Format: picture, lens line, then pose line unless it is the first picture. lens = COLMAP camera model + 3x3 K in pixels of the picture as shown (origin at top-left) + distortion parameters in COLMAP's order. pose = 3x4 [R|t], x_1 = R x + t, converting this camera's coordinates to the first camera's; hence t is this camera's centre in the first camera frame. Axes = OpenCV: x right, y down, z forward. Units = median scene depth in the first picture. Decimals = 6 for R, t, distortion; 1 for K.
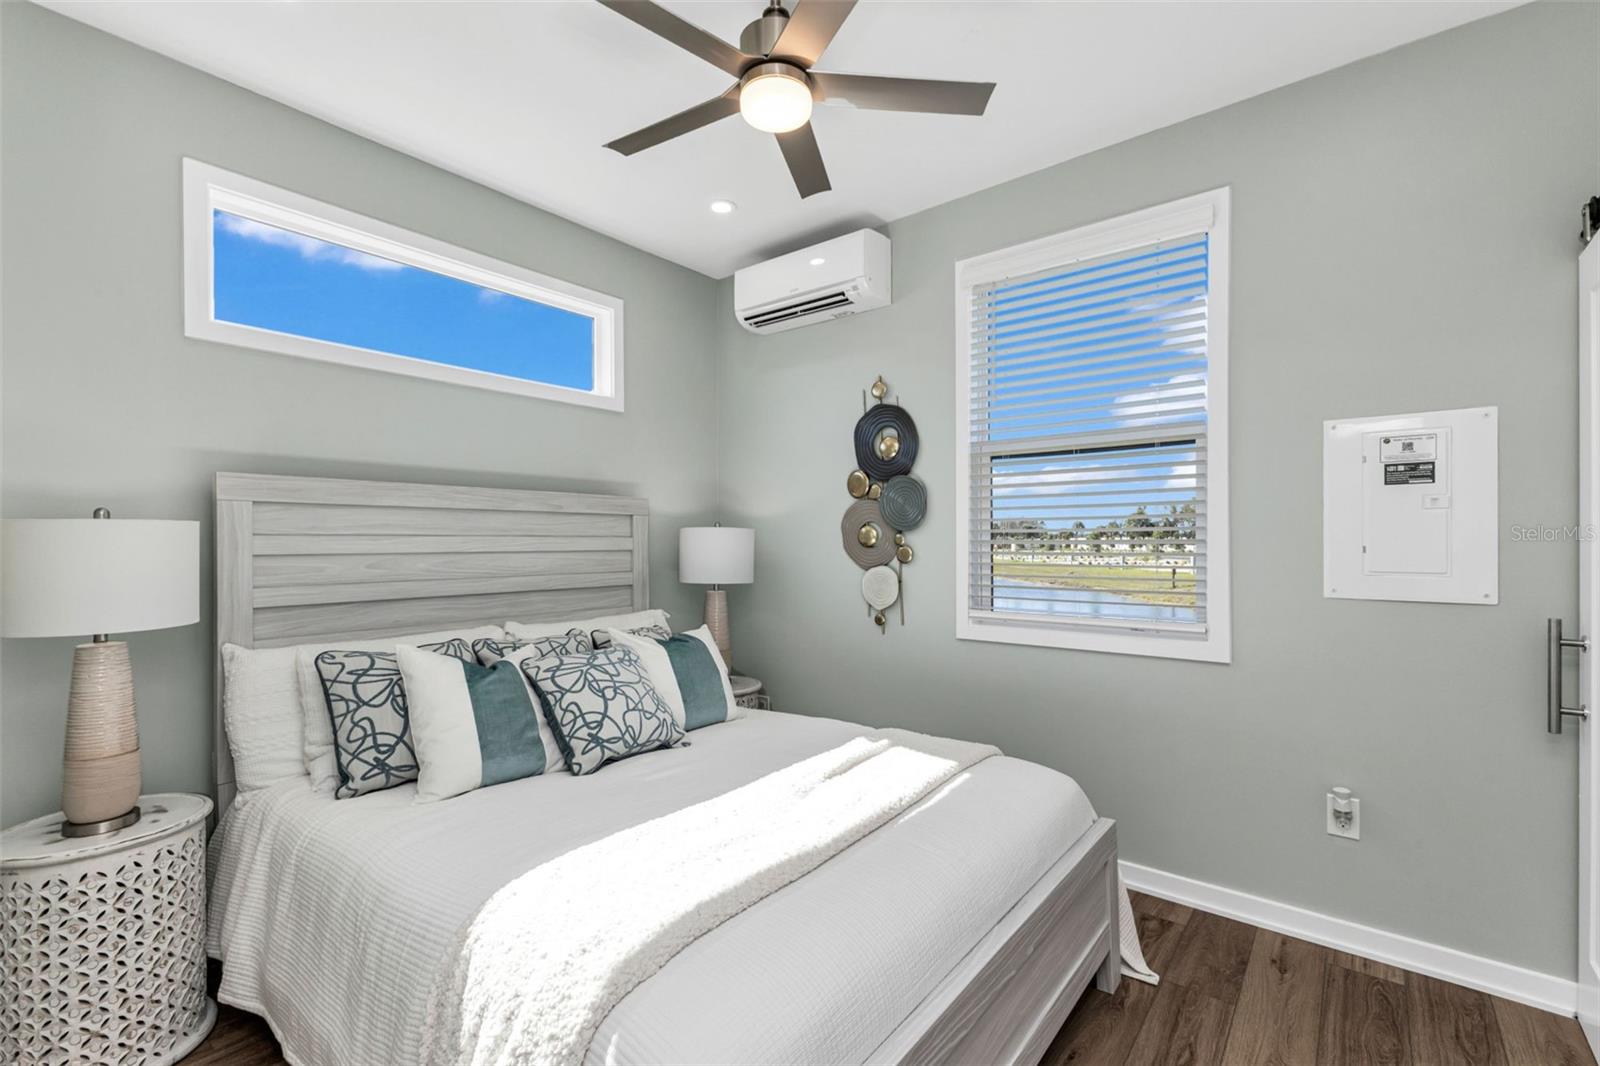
lens RADIAL K [[702.0, 0, 797.3], [0, 702.0, 547.3], [0, 0, 1]] dist [0.016358, -0.001965]
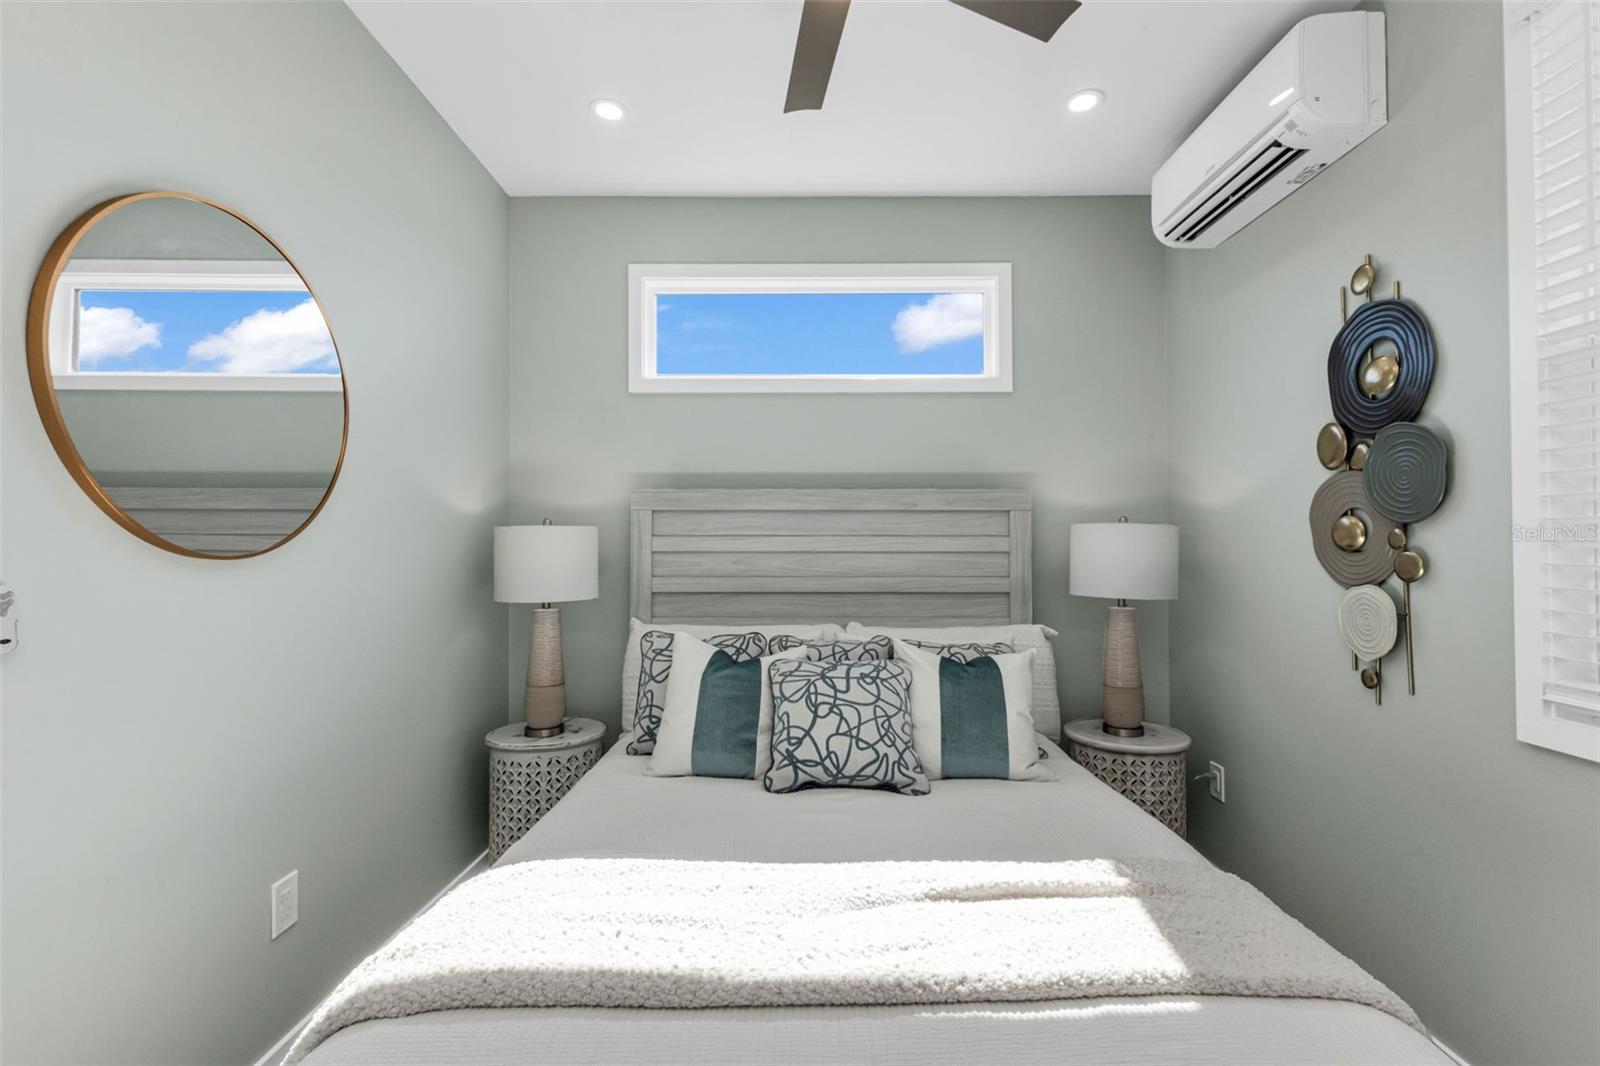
lens RADIAL K [[702.0, 0, 798.4], [0, 702.0, 533.5], [0, 0, 1]] dist [0.016358, -0.001965]
pose [[0.623235, -0.007068, -0.782002, 0.391569], [-0.007737, 0.999854, -0.015203, -0.004194], [0.781996, 0.015525, 0.623090, 0.384943]]
